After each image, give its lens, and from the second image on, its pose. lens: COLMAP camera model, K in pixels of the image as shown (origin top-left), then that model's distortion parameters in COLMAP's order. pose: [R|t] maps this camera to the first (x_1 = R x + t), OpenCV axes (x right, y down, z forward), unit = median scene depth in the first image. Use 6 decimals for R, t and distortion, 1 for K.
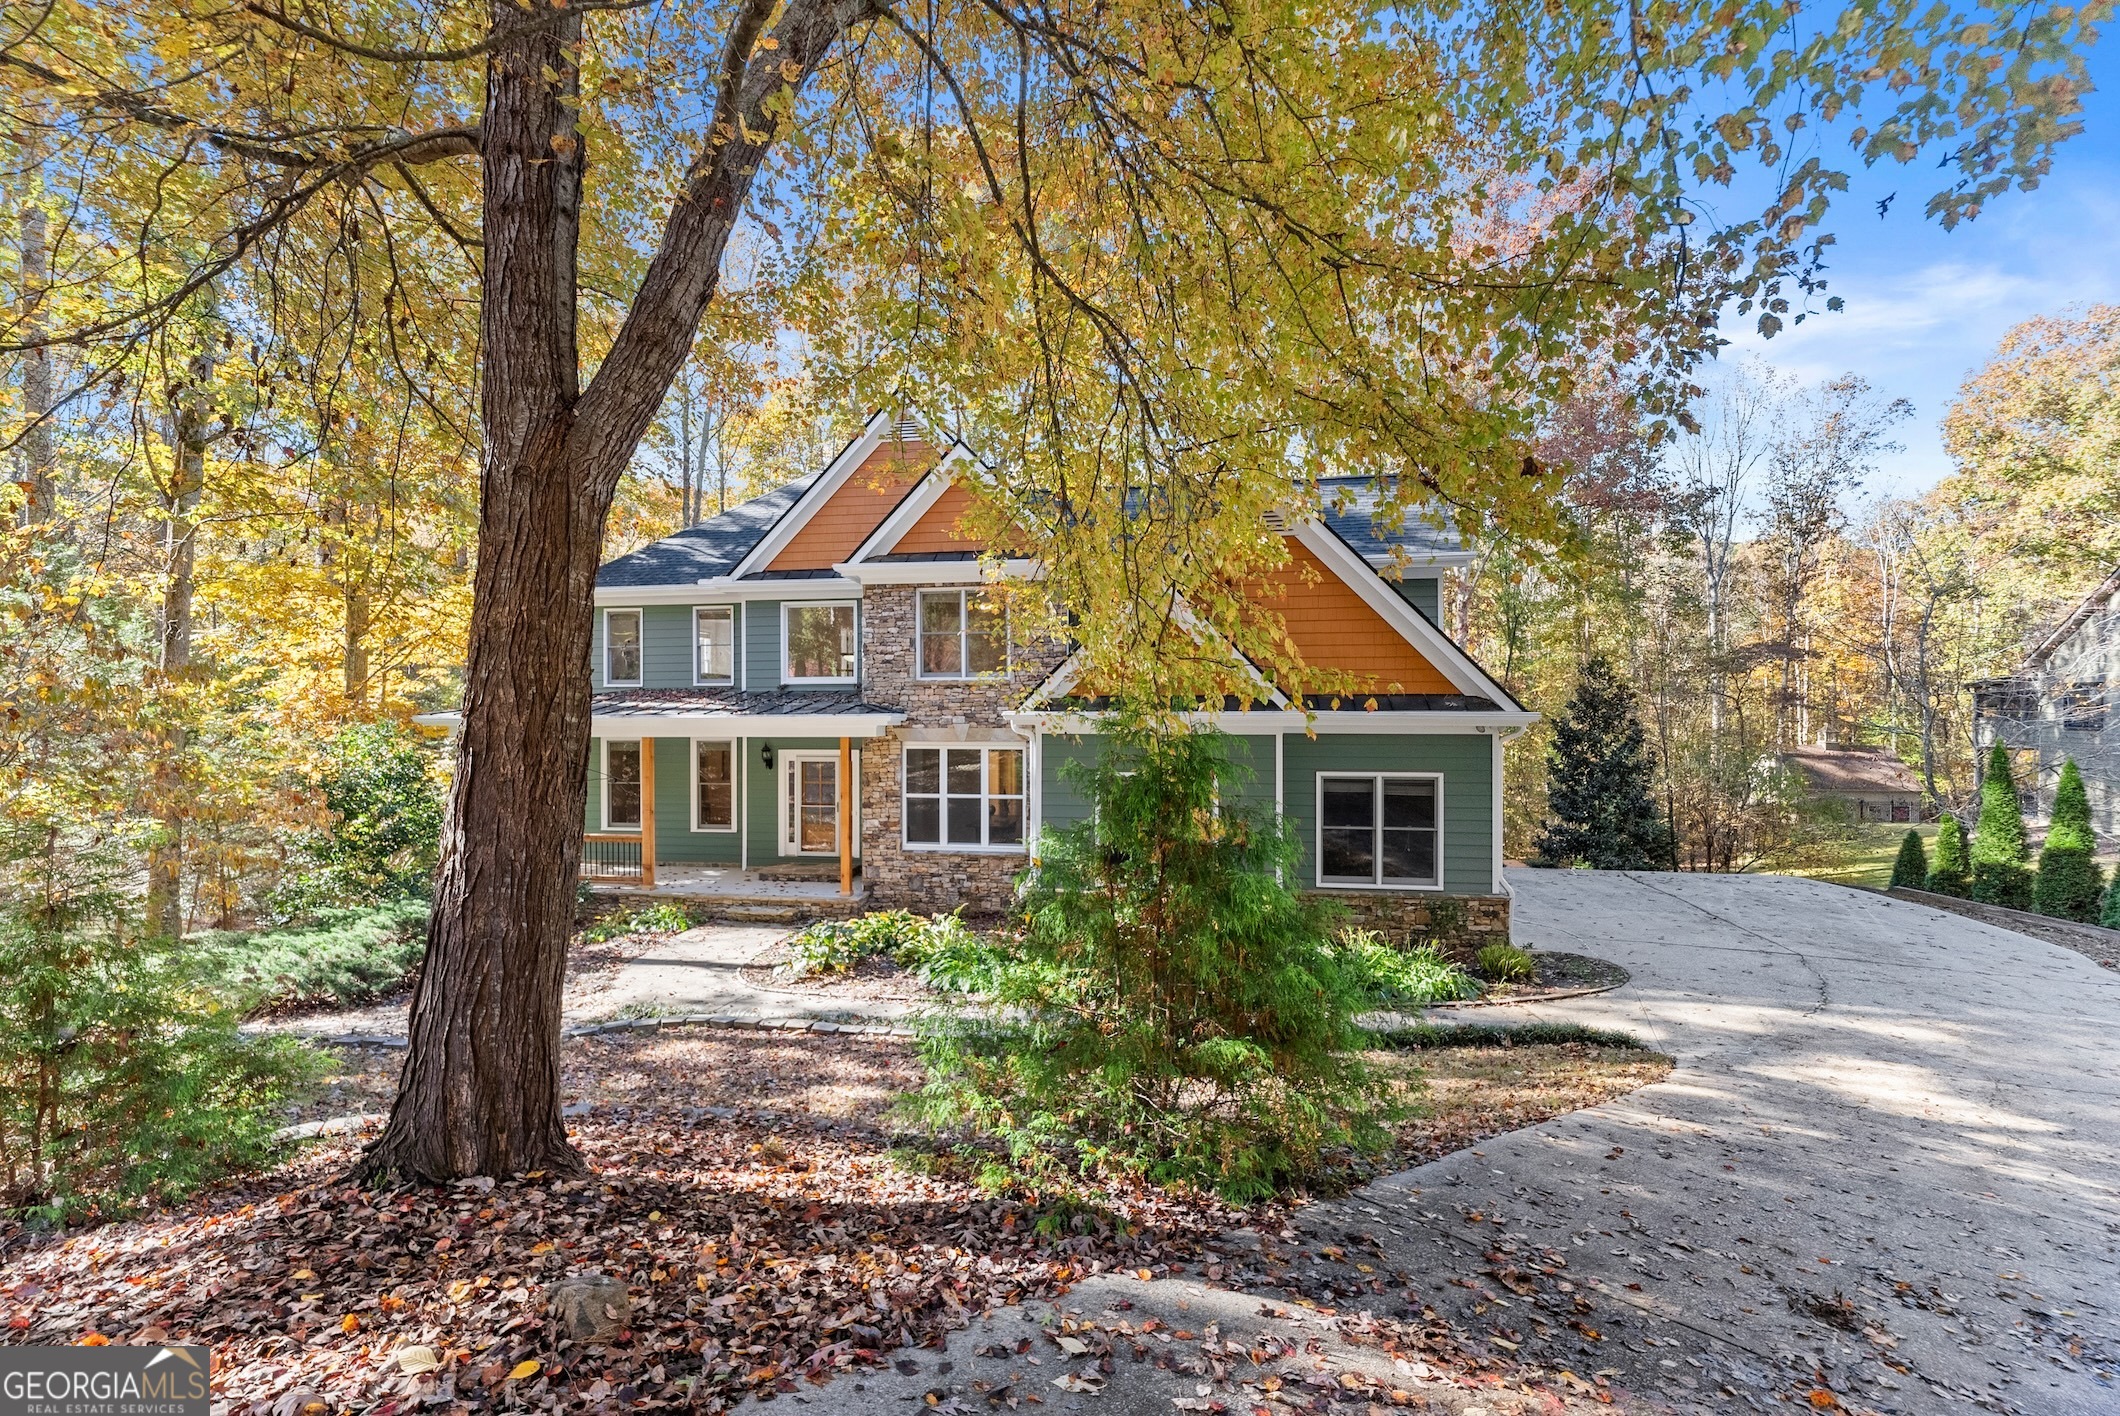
lens RADIAL K [[872.7, 0, 1060.0], [0, 872.7, 708.0], [0, 0, 1]] dist [-0.000520, -0.000017]
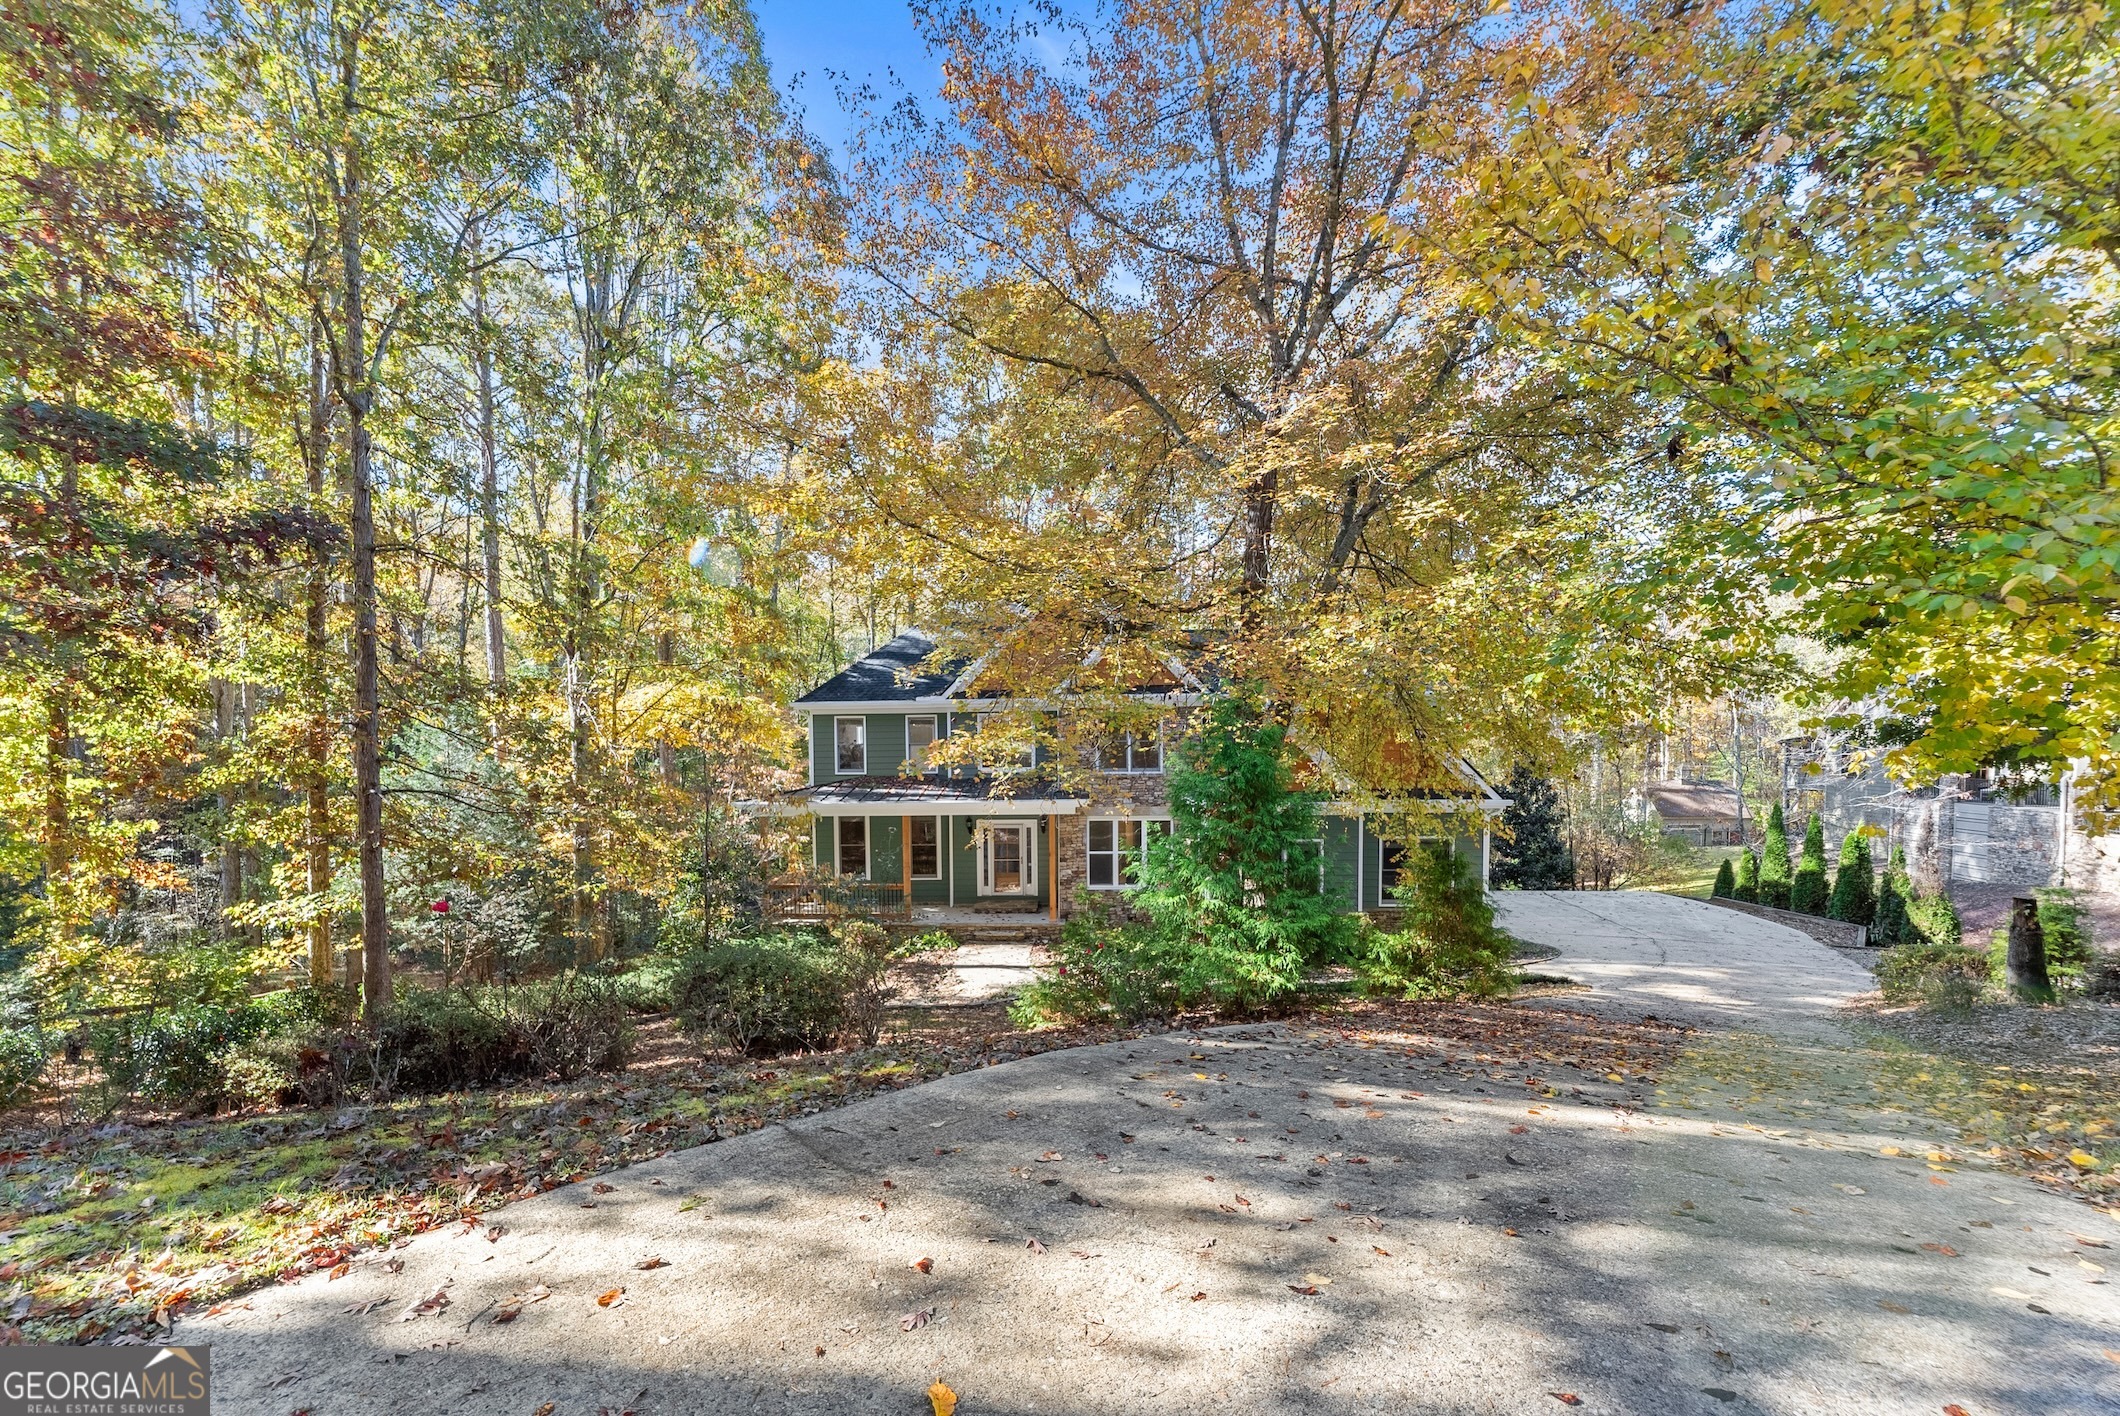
lens RADIAL K [[878.1, 0, 1059.1], [0, 878.1, 773.2], [0, 0, 1]] dist [0.001698, 0.000091]
pose [[0.994947, -0.012398, 0.099637, -0.375729], [0.008320, 0.999115, 0.041234, -0.095568], [-0.100060, -0.040197, 0.994169, -0.459929]]
